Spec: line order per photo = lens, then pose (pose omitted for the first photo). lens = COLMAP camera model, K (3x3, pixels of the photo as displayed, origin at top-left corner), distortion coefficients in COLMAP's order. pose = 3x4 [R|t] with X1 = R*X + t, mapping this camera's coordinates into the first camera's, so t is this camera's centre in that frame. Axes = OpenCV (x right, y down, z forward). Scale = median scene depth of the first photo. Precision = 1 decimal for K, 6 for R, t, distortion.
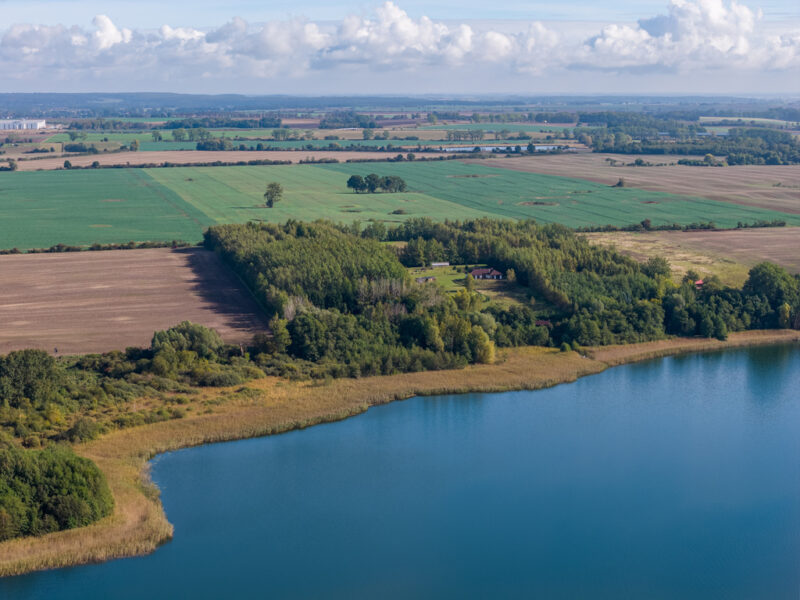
lens RADIAL K [[1591.2, 0, 417.5], [0, 1591.2, 300.4], [0, 0, 1]] dist [-0.187877, 0.575881]
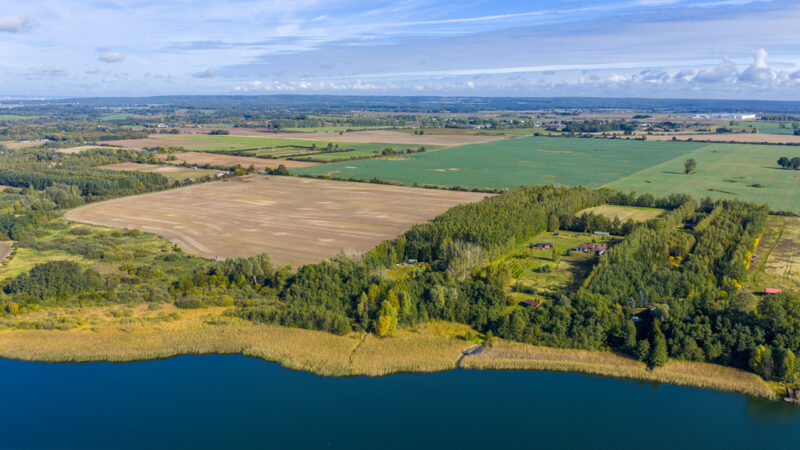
lens RADIAL K [[656.2, 0, 404.2], [0, 656.2, 225.5], [0, 0, 1]] dist [0.030705, -0.059051]
pose [[0.692906, 0.146510, -0.705986, 0.333127], [-0.105293, 0.989202, 0.101943, -0.078664], [0.713298, 0.003699, 0.700851, 0.573660]]
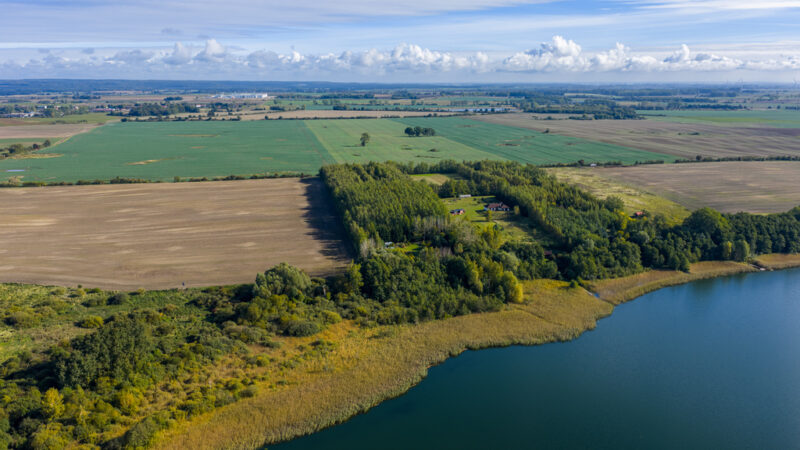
lens RADIAL K [[656.2, 0, 404.2], [0, 656.2, 225.5], [0, 0, 1]] dist [0.030705, -0.059051]
pose [[0.999073, 0.011280, -0.041546, -0.021499], [-0.007726, 0.996374, 0.084730, -0.055644], [0.042352, -0.084331, 0.995537, 0.408460]]
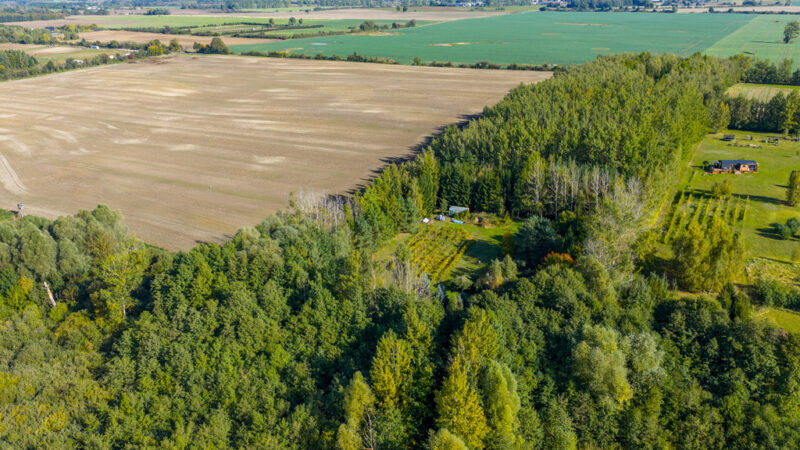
lens RADIAL K [[656.2, 0, 404.2], [0, 656.2, 225.5], [0, 0, 1]] dist [0.030705, -0.059051]
pose [[0.721700, 0.235715, -0.650835, 0.089813], [-0.088059, 0.963859, 0.251437, -0.046357], [0.686582, -0.124151, 0.716374, 0.784058]]
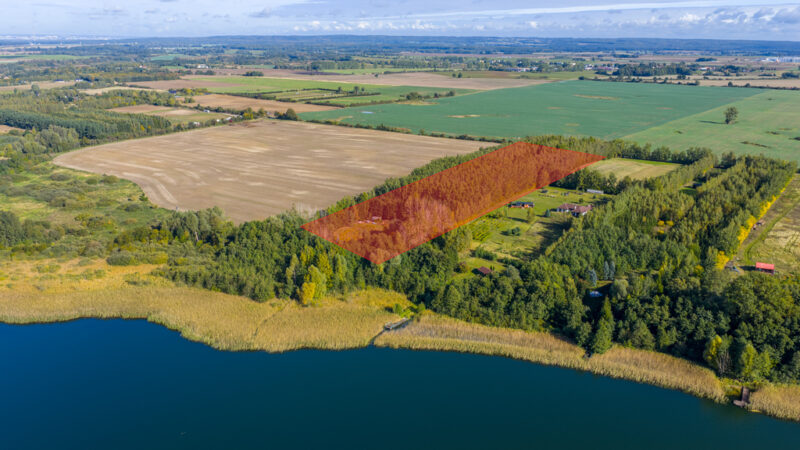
lens RADIAL K [[656.2, 0, 404.2], [0, 656.2, 225.5], [0, 0, 1]] dist [0.030705, -0.059051]
pose [[0.627119, 0.223320, -0.746224, 0.349545], [-0.114809, 0.974057, 0.195018, -0.090754], [0.770416, -0.036626, 0.636489, 0.659146]]
